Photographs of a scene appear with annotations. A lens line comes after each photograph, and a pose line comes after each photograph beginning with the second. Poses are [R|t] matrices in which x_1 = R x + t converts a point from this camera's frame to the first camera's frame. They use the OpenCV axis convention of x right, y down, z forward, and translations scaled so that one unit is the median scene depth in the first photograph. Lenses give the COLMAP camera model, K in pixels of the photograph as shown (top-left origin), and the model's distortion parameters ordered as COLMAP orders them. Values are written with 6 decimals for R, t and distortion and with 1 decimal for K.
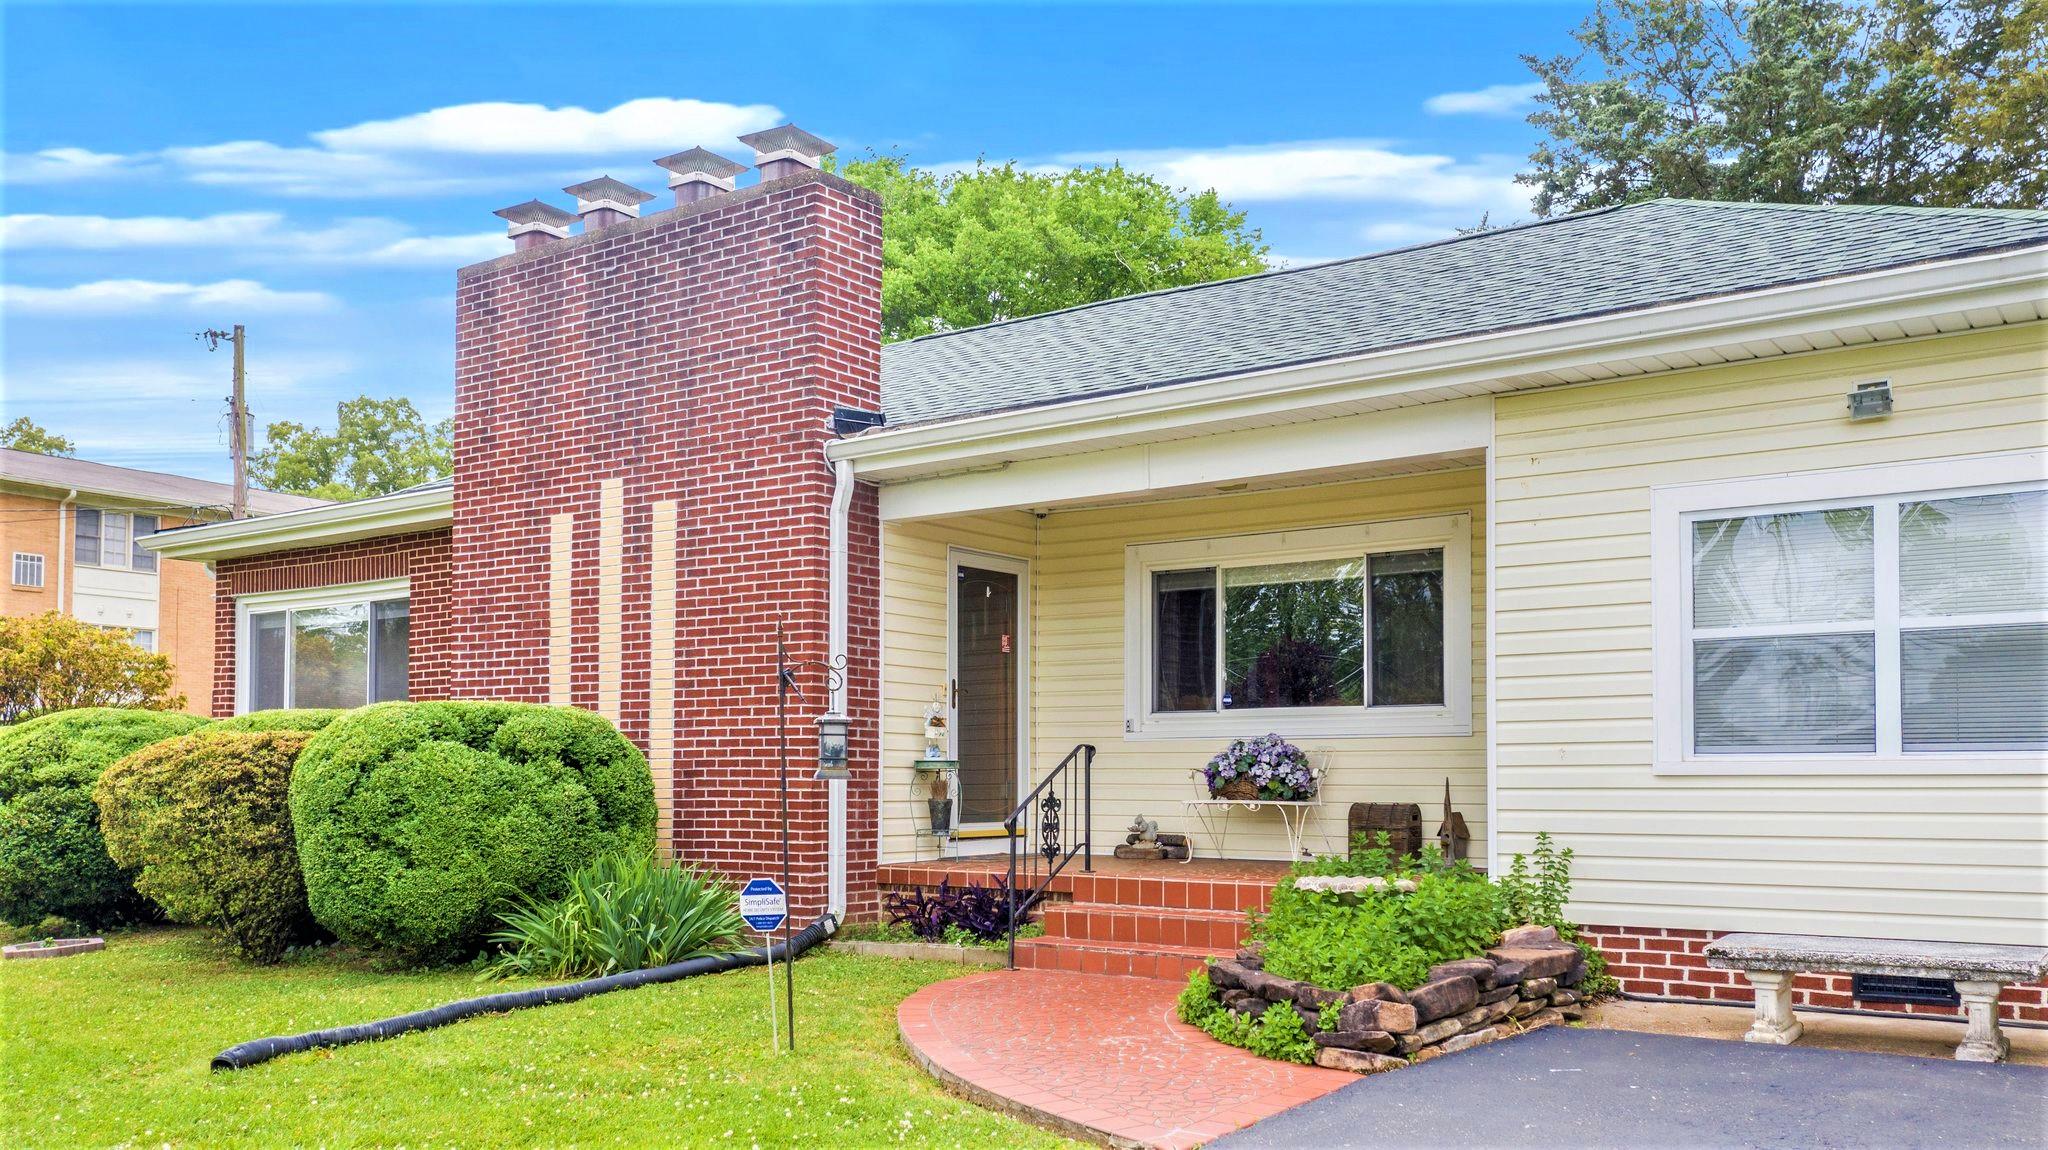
lens RADIAL K [[1659.9, 0, 1034.5], [0, 1659.9, 746.2], [0, 0, 1]] dist [0.002332, 0.003482]
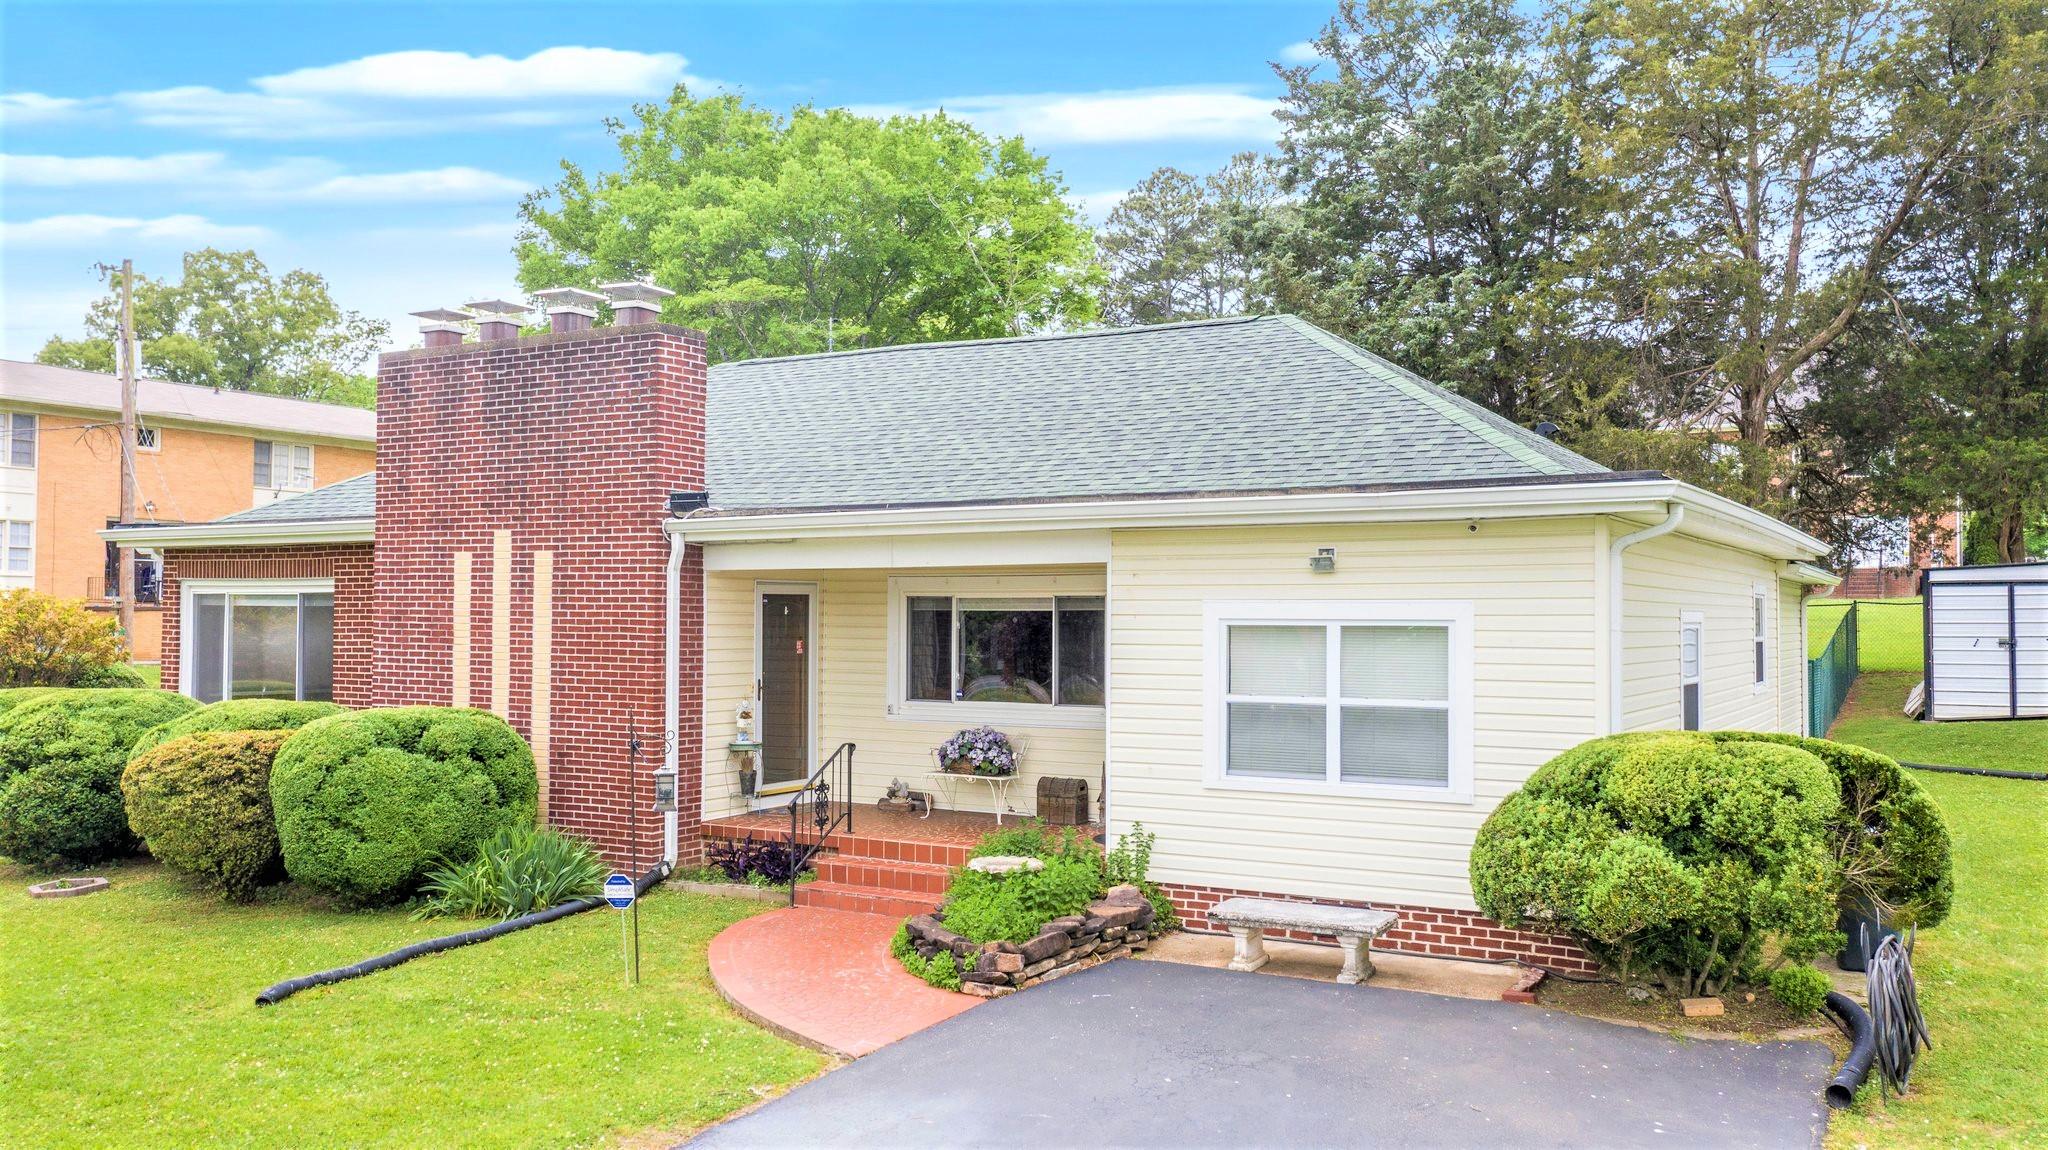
lens RADIAL K [[1616.5, 0, 1024.0], [0, 1616.5, 575.0], [0, 0, 1]] dist [0.002497, 0.004327]
pose [[0.995999, 0.003406, 0.089298, 0.053509], [-0.003187, 0.999992, -0.002599, -0.134289], [-0.089306, 0.002304, 0.996002, -0.373115]]
